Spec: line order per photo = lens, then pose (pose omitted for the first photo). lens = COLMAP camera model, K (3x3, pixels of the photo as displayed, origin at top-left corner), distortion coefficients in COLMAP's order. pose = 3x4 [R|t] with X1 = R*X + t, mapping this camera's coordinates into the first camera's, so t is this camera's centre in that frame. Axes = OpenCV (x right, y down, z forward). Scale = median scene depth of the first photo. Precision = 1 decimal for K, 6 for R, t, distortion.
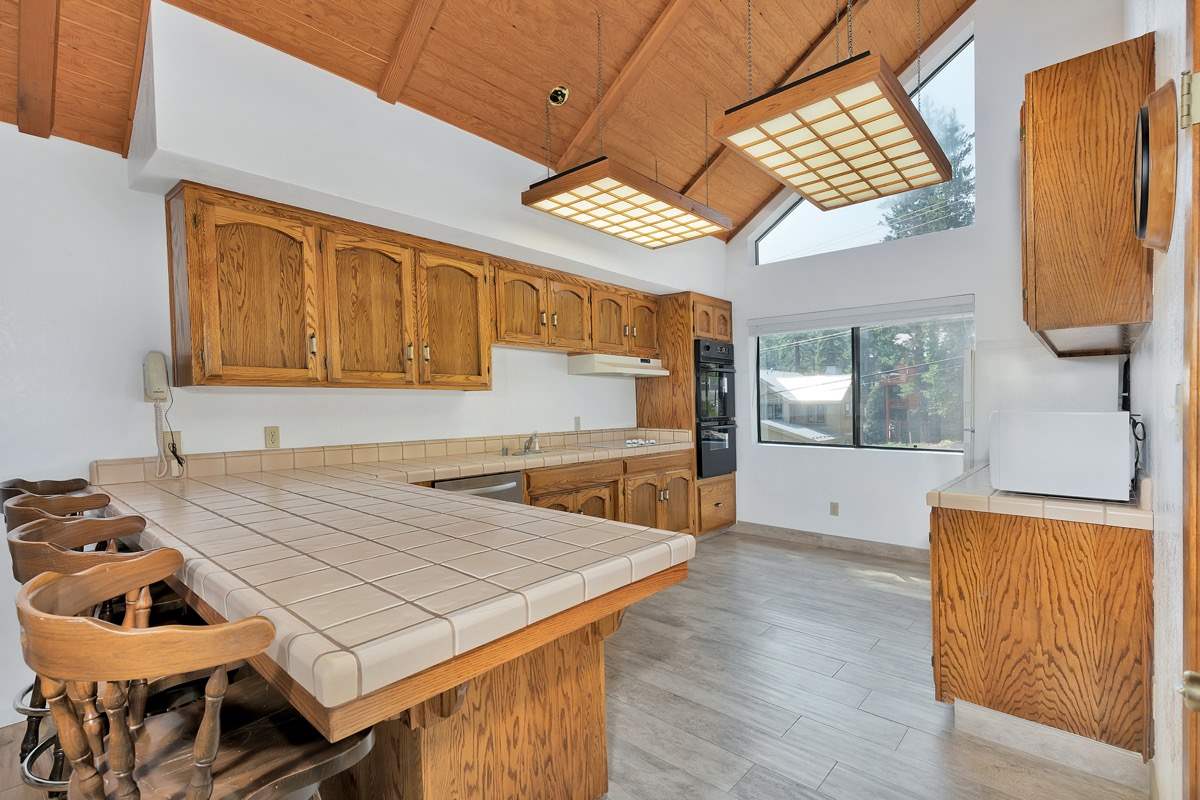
lens RADIAL K [[538.2, 0, 601.4], [0, 538.2, 411.5], [0, 0, 1]] dist [0.000635, -0.000306]
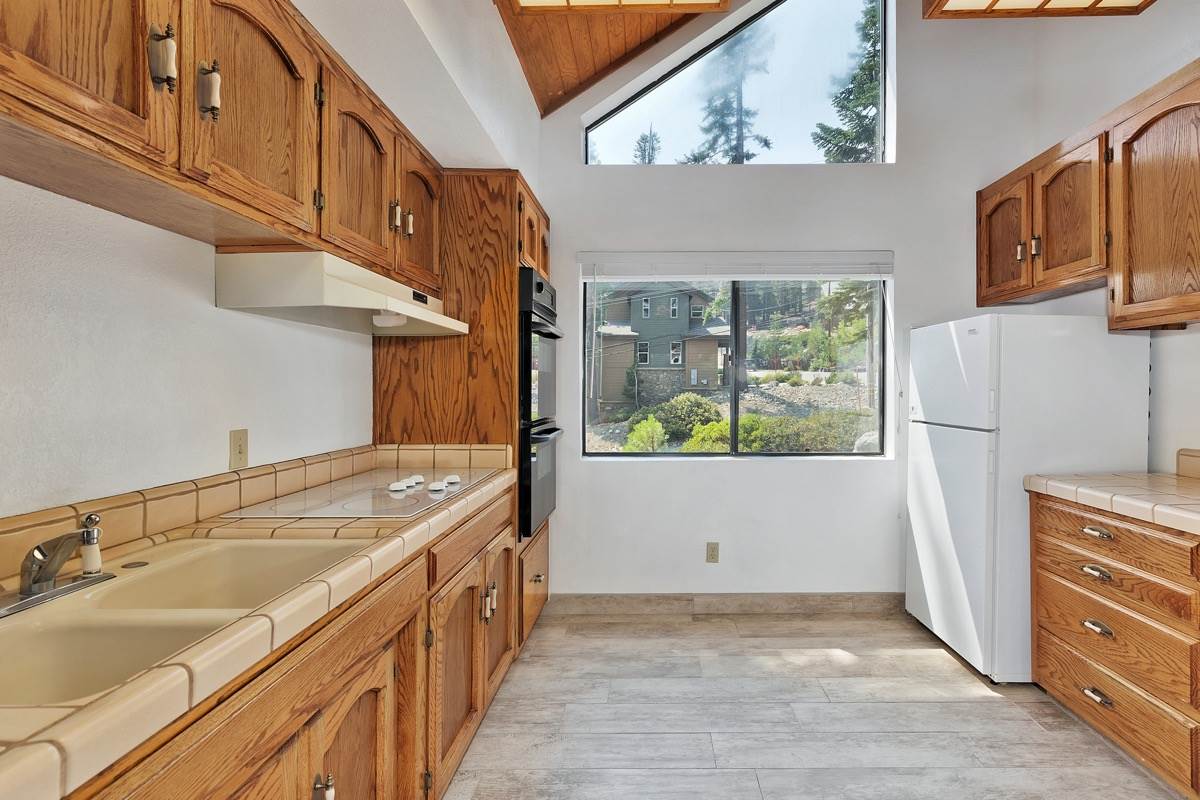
lens RADIAL K [[563.2, 0, 650.7], [0, 563.2, 370.0], [0, 0, 1]] dist [0.000133, -0.000192]
pose [[0.744426, 0.026352, 0.667185, -0.087841], [0.007470, 0.998830, -0.047787, -0.009299], [-0.667664, 0.040558, 0.743357, 0.522183]]
